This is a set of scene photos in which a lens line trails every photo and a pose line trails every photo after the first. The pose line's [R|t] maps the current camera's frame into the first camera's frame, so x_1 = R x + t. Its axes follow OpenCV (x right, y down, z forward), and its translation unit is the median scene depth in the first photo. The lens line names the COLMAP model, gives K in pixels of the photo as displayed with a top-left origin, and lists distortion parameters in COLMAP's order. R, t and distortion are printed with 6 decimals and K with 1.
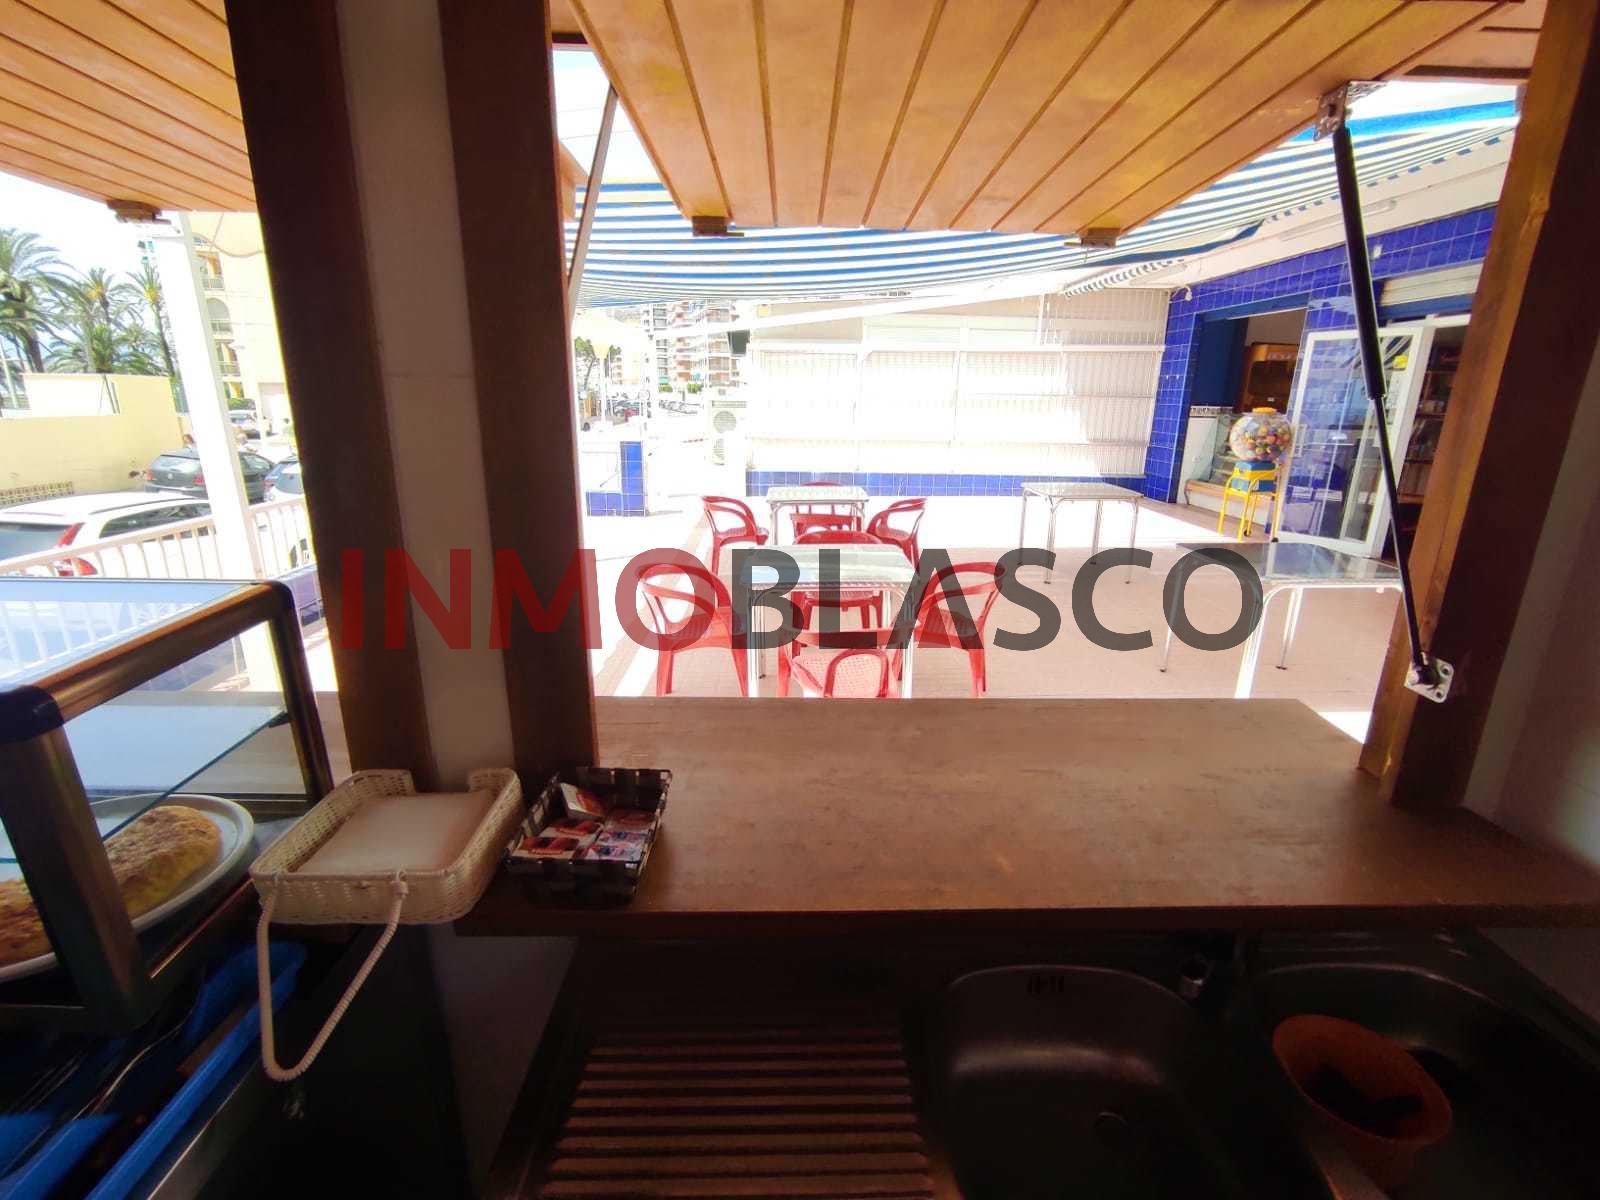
lens RADIAL K [[723.3, 0, 800.6], [0, 723.3, 598.7], [0, 0, 1]] dist [-0.032853, 0.011875]
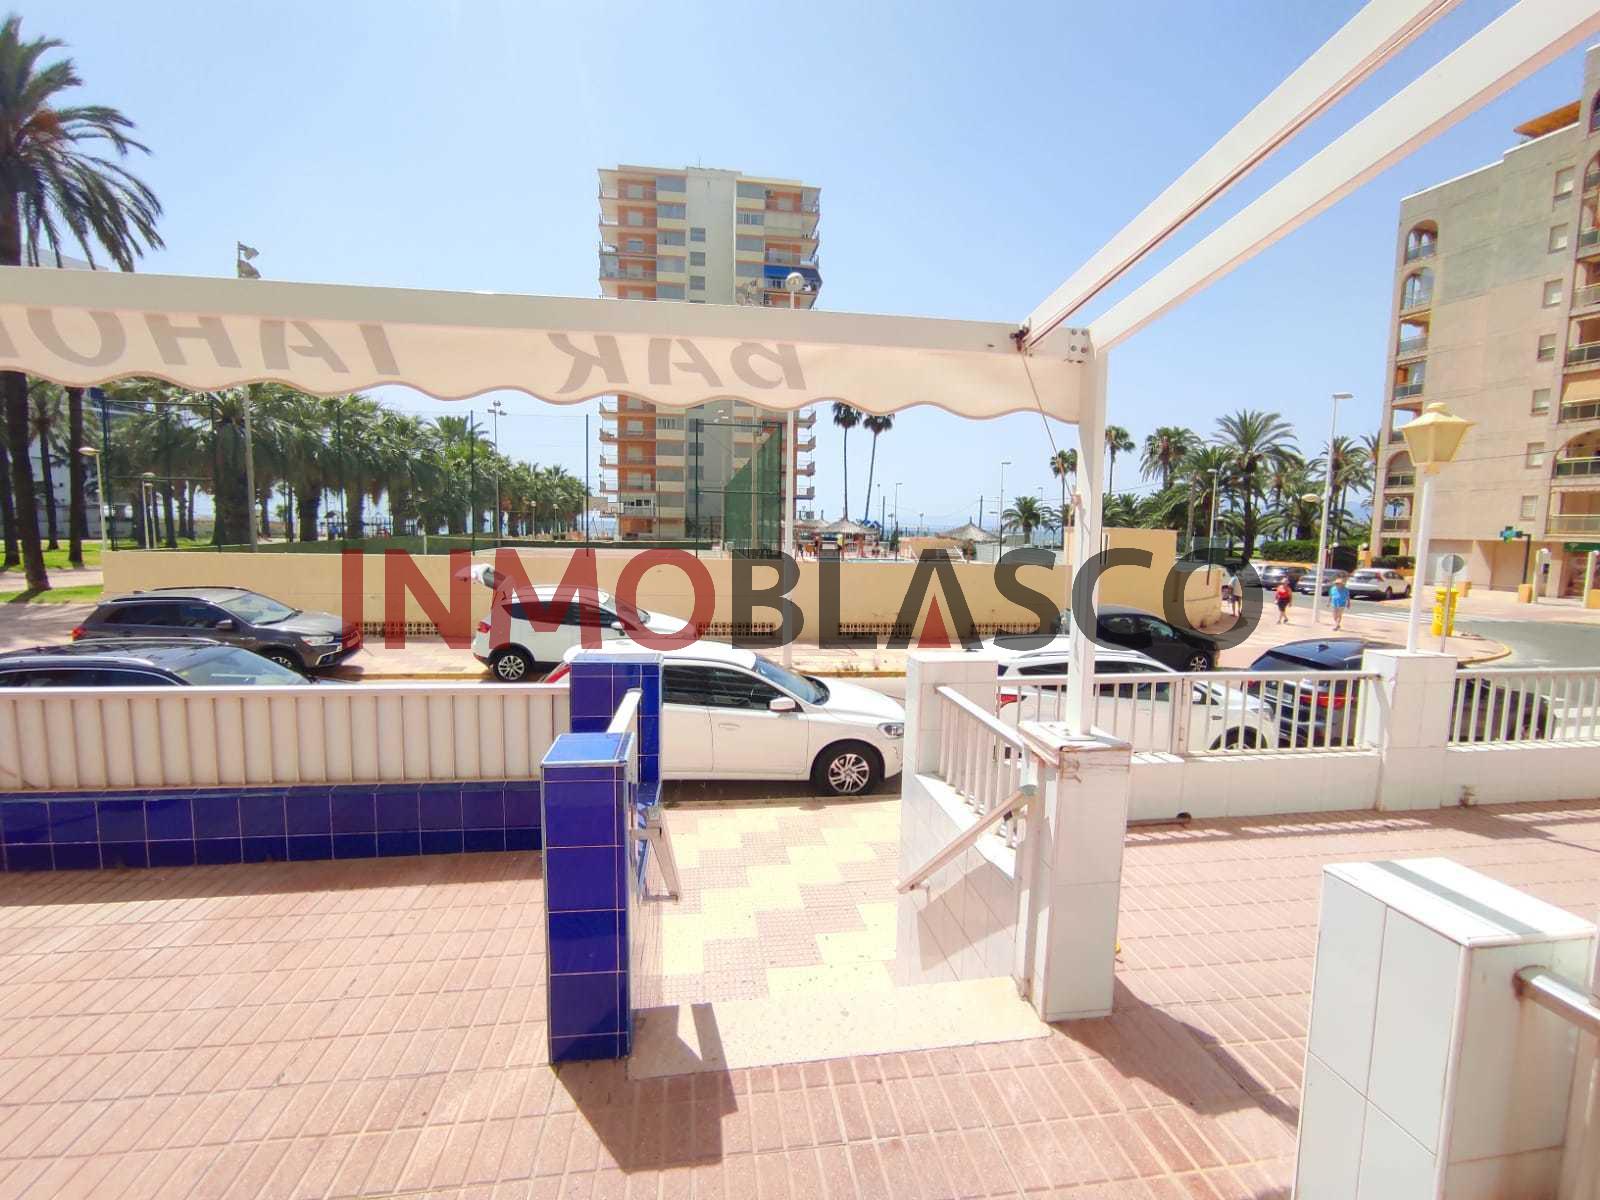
lens RADIAL K [[723.3, 0, 801.4], [0, 723.3, 598.1], [0, 0, 1]] dist [-0.032853, 0.011875]
pose [[0.121336, 0.084335, -0.989022, -0.008557], [-0.293055, 0.955013, 0.045482, -0.284677], [0.948365, 0.284320, 0.140592, 0.967898]]
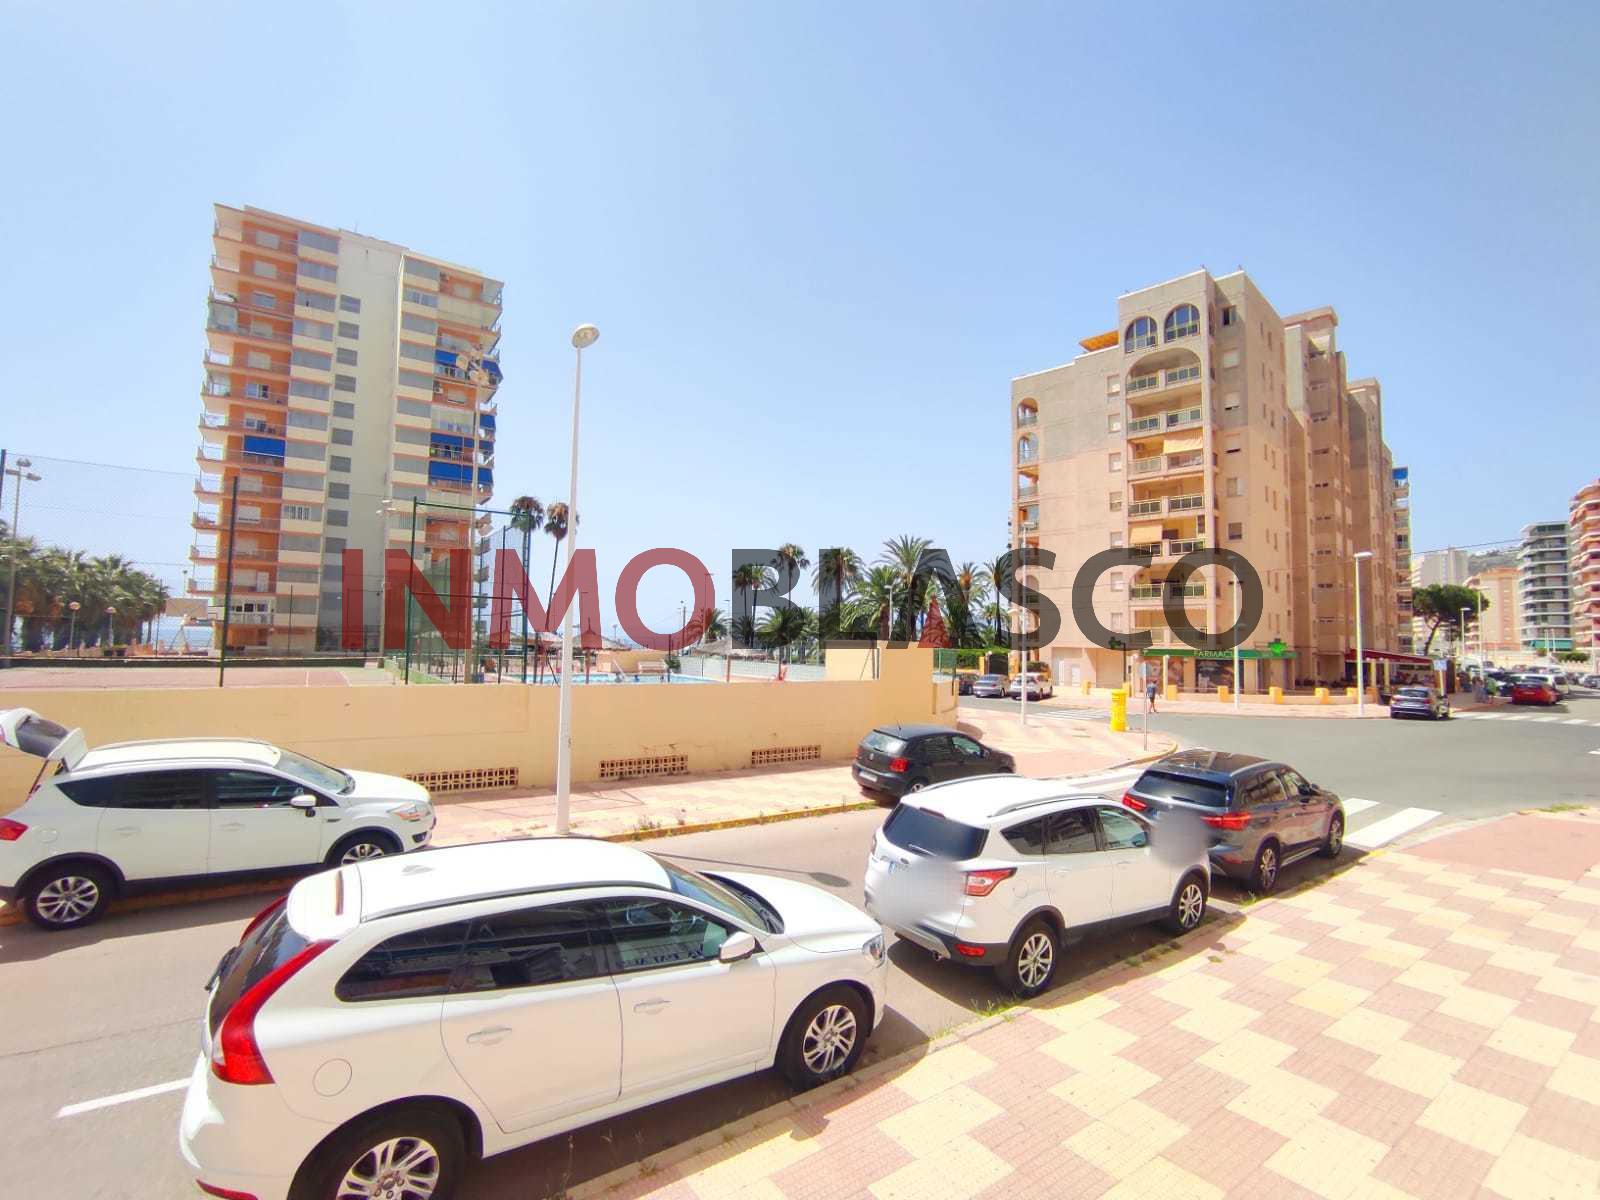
lens RADIAL K [[723.3, 0, 808.0], [0, 723.3, 600.9], [0, 0, 1]] dist [-0.032853, 0.011875]
pose [[0.549721, -0.055834, -0.833480, -0.384261], [-0.239896, 0.945182, -0.221540, -0.248993], [0.800160, 0.321734, 0.506192, 0.810378]]
